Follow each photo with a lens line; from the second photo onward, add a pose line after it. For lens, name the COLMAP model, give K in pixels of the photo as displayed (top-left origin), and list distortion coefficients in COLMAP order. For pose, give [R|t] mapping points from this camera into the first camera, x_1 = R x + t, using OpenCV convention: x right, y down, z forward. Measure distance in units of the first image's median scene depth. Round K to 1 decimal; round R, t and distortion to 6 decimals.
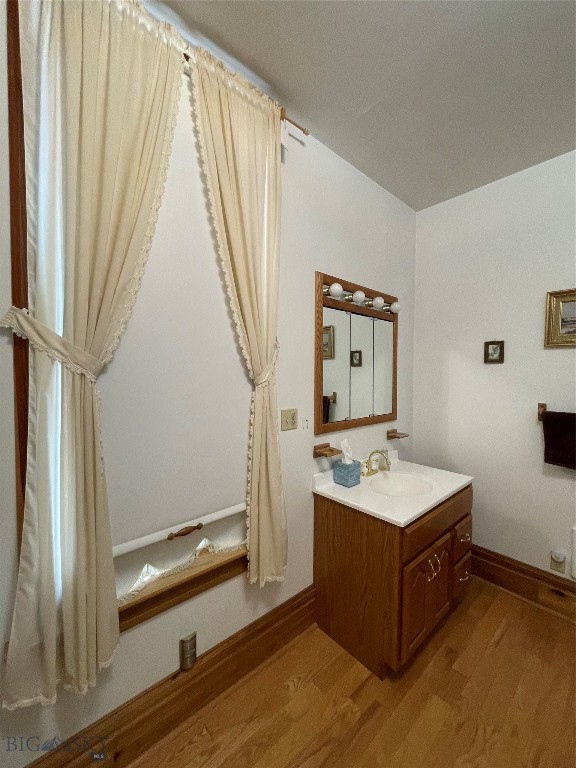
lens RADIAL K [[310.1, 0, 288.0], [0, 310.1, 384.0], [0, 0, 1]] dist [-0.001612, -0.000370]
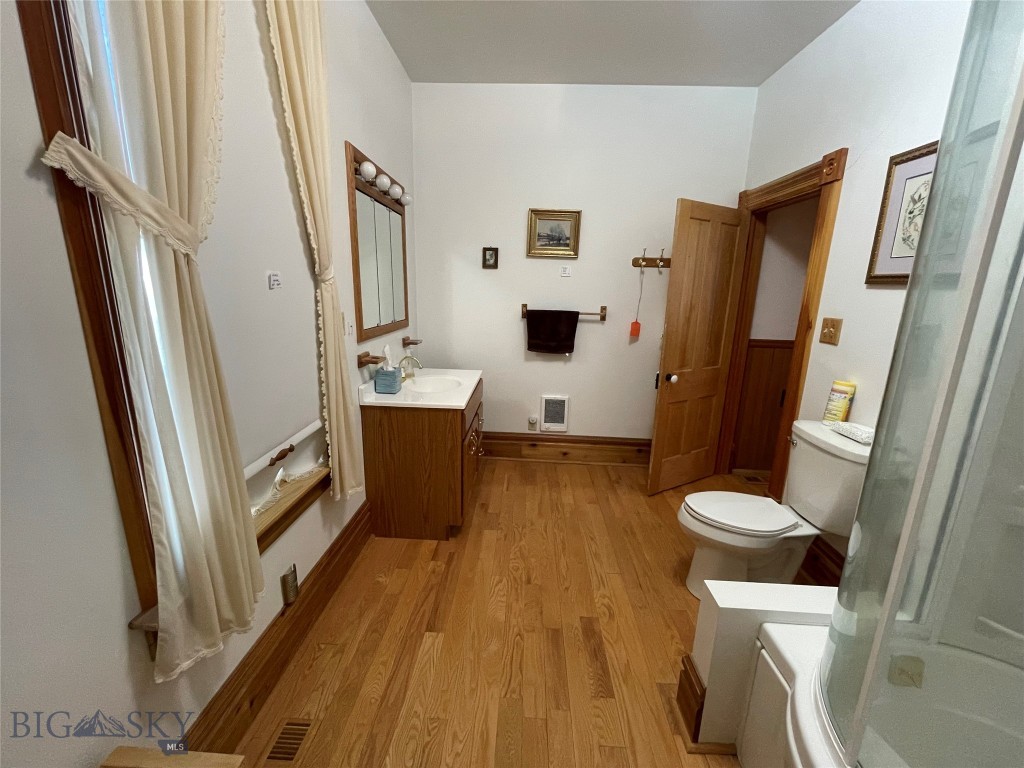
lens RADIAL K [[413.5, 0, 512.0], [0, 413.5, 384.0], [0, 0, 1]] dist [-0.001612, -0.000370]
pose [[0.693161, -0.151074, 0.704773, -0.464518], [0.000981, 0.977985, 0.208674, 0.034492], [-0.720782, -0.143953, 0.678049, -0.137406]]
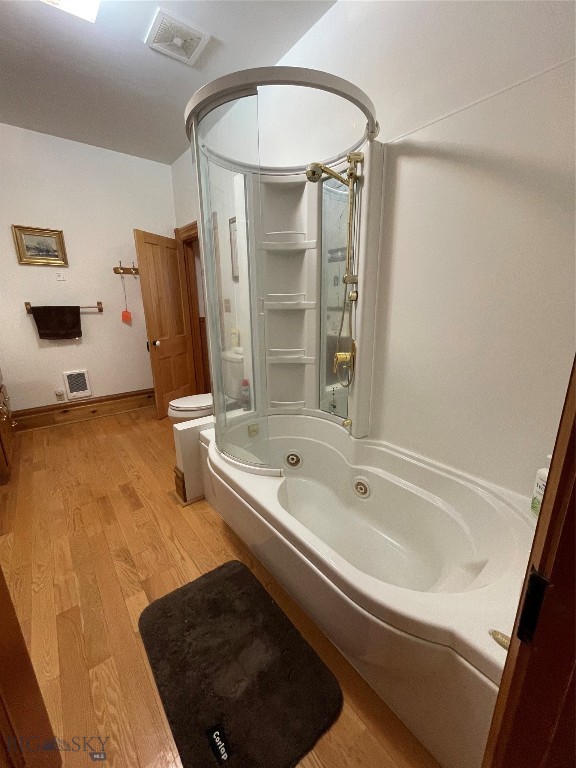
lens RADIAL K [[310.1, 0, 288.0], [0, 310.1, 384.0], [0, 0, 1]] dist [-0.001612, -0.000370]
pose [[0.056329, -0.266317, 0.962238, -0.779285], [0.044269, 0.963487, 0.264071, 0.115451], [-0.997430, 0.027723, 0.066062, -0.432773]]
